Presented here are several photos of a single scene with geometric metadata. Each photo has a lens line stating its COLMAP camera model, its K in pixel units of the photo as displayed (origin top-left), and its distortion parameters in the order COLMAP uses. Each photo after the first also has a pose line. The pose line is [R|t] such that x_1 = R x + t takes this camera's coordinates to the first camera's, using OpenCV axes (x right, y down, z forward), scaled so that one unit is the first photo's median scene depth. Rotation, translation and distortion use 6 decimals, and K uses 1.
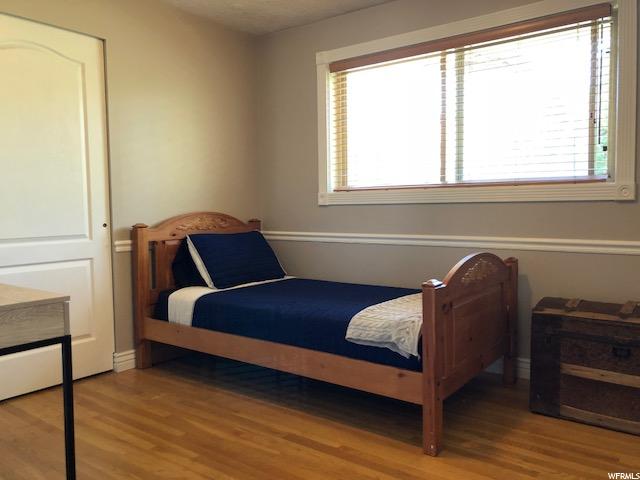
lens RADIAL K [[520.8, 0, 320.0], [0, 520.8, 240.0], [0, 0, 1]] dist [0.014417, -0.038697]
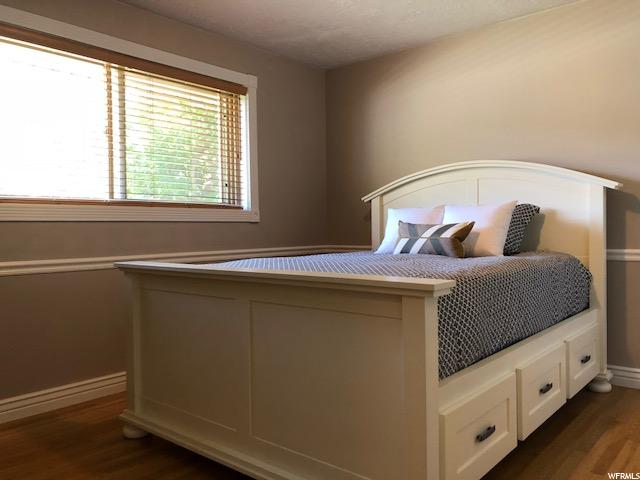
lens RADIAL K [[520.8, 0, 320.0], [0, 520.8, 240.0], [0, 0, 1]] dist [0.014417, -0.038697]
pose [[0.062558, -0.008368, 0.998006, -0.706746], [0.065216, 0.997862, 0.004279, -0.014658], [-0.995908, 0.064818, 0.062970, 0.569569]]
